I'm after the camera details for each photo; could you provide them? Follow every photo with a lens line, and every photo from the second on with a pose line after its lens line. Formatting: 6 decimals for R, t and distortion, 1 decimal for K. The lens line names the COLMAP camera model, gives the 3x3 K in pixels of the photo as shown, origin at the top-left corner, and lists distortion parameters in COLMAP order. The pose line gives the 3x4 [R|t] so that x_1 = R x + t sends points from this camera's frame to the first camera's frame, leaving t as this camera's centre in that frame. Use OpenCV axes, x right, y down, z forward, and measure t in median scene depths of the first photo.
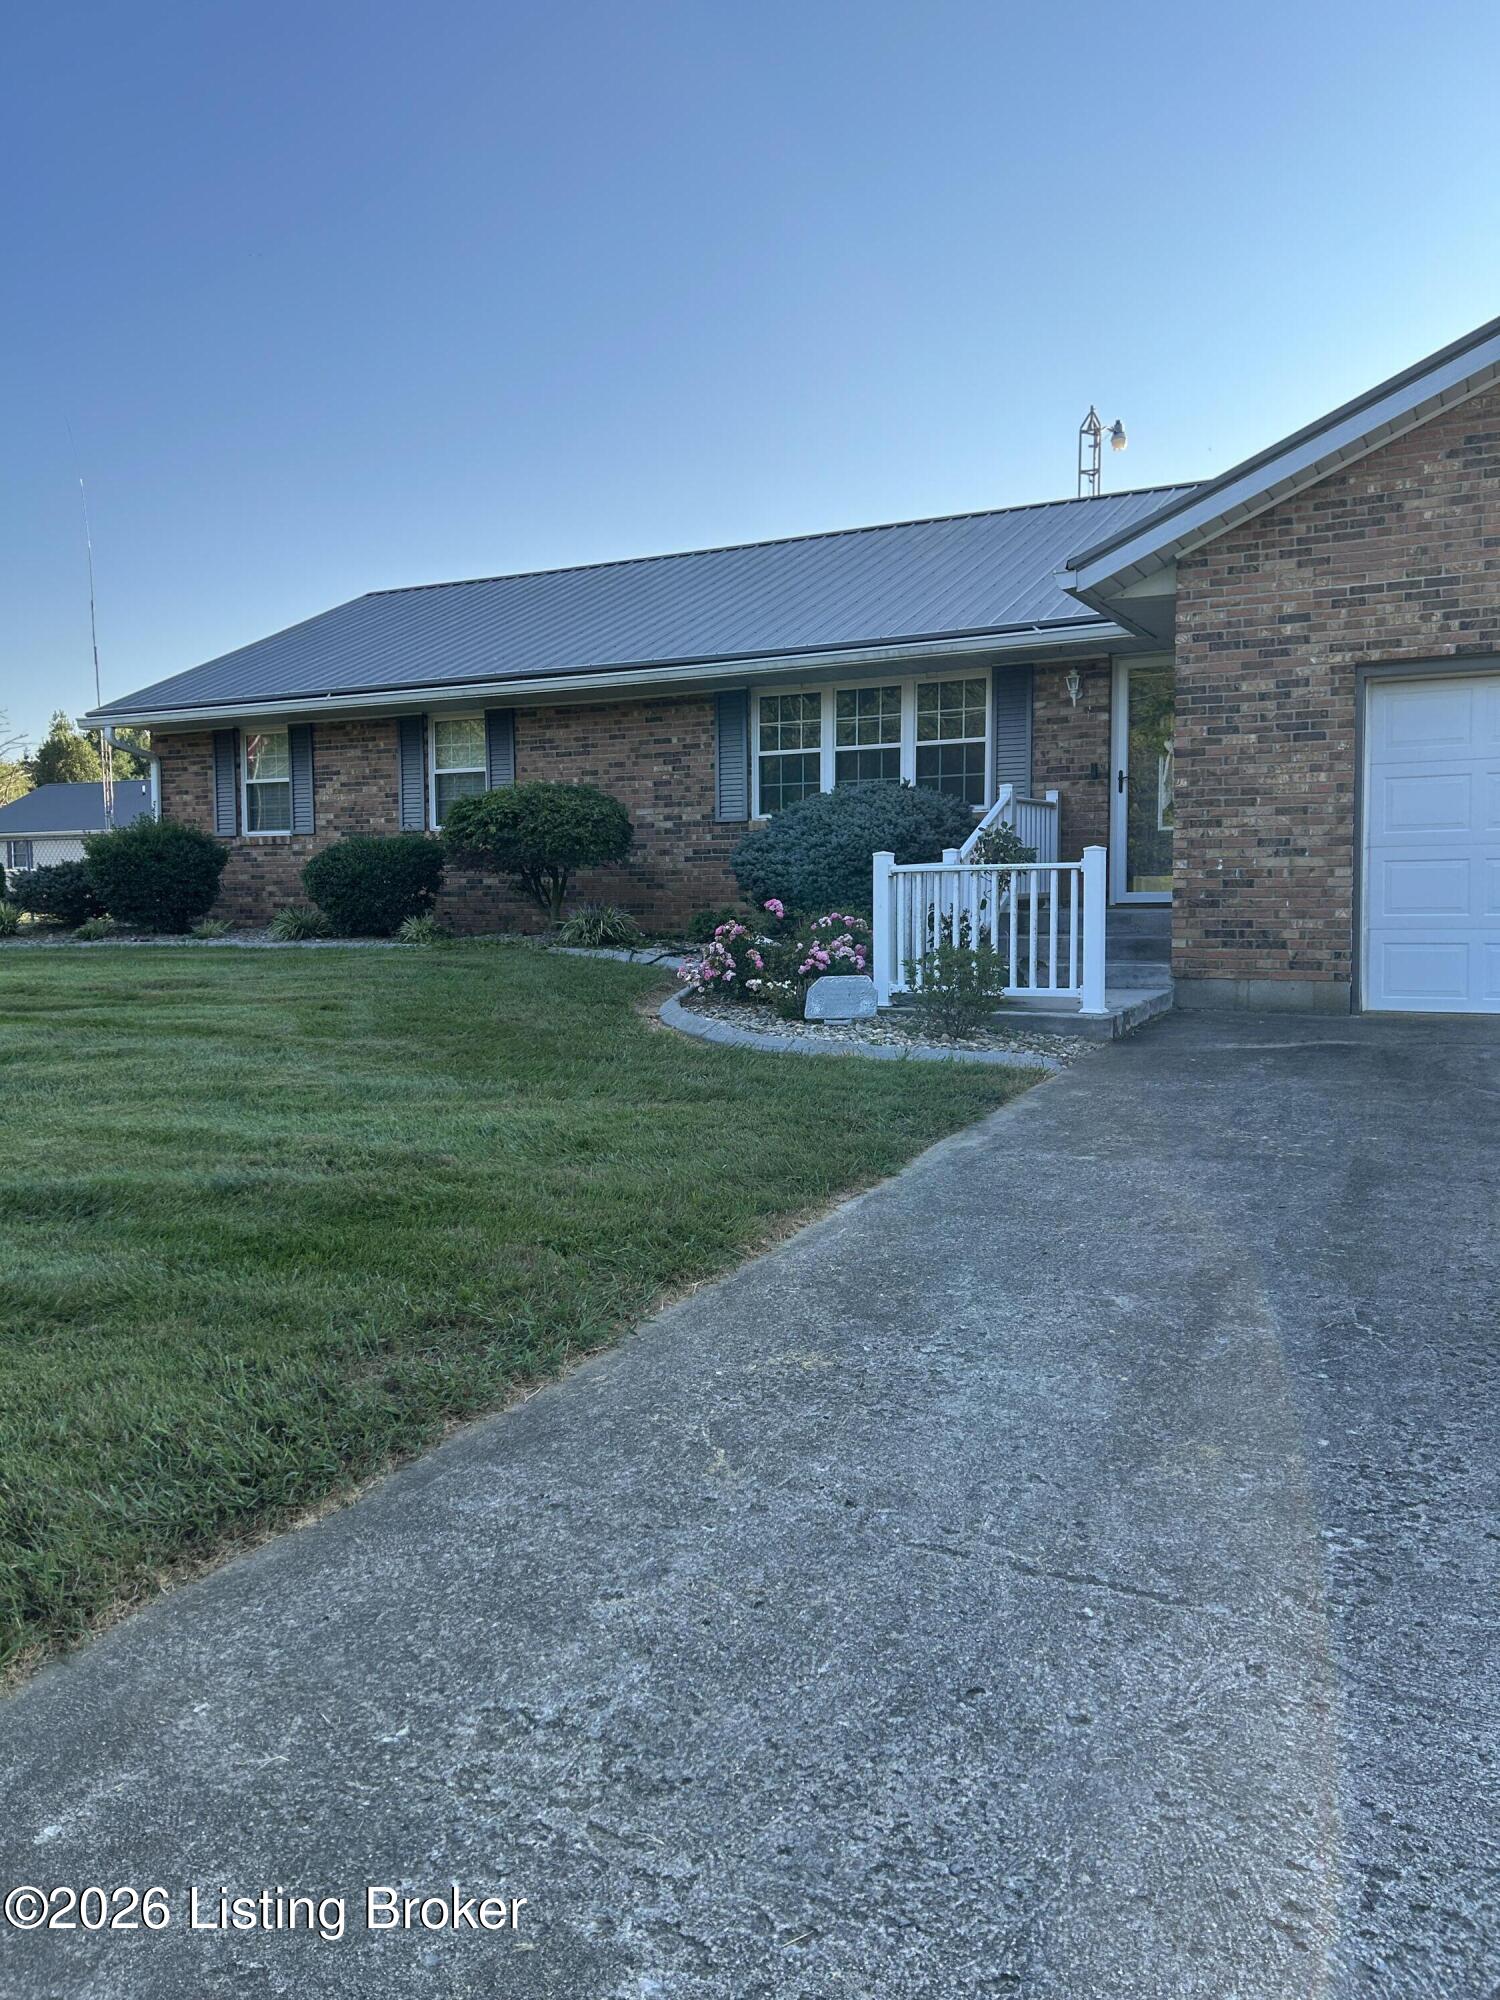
lens RADIAL K [[1539.6, 0, 732.7], [0, 1539.6, 990.7], [0, 0, 1]] dist [0.059840, -0.075408]
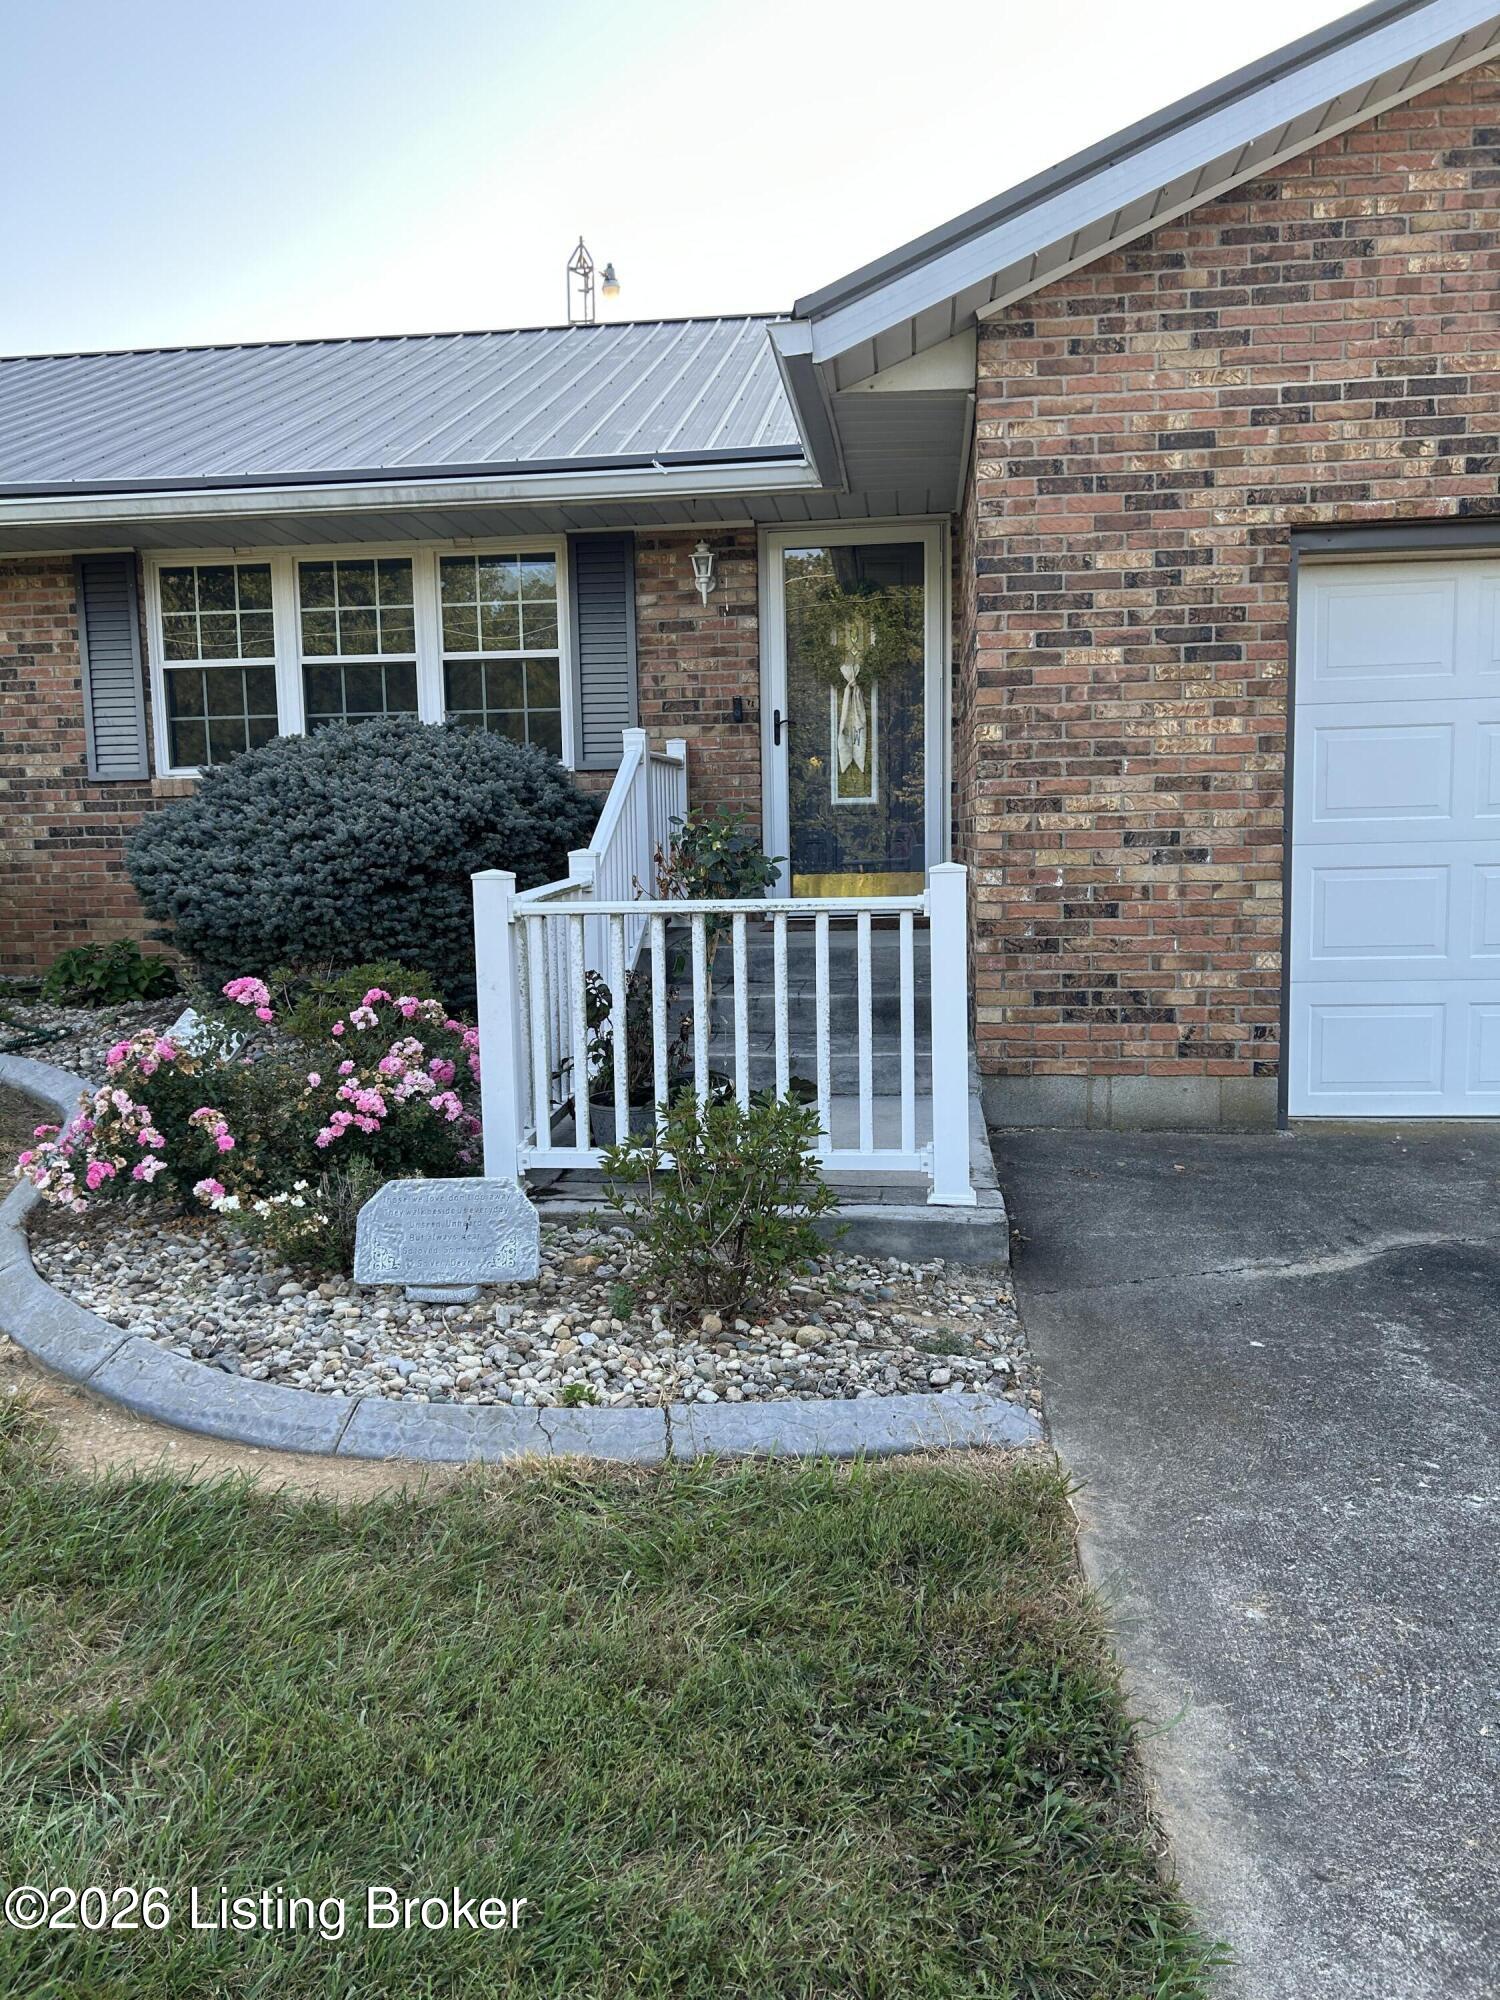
lens RADIAL K [[1539.6, 0, 752.2], [0, 1539.6, 1010.5], [0, 0, 1]] dist [0.059840, -0.075408]
pose [[0.924984, -0.052693, 0.376336, -0.007095], [0.033806, 0.997823, 0.056621, -0.069126], [-0.378500, -0.039651, 0.924751, 0.519133]]
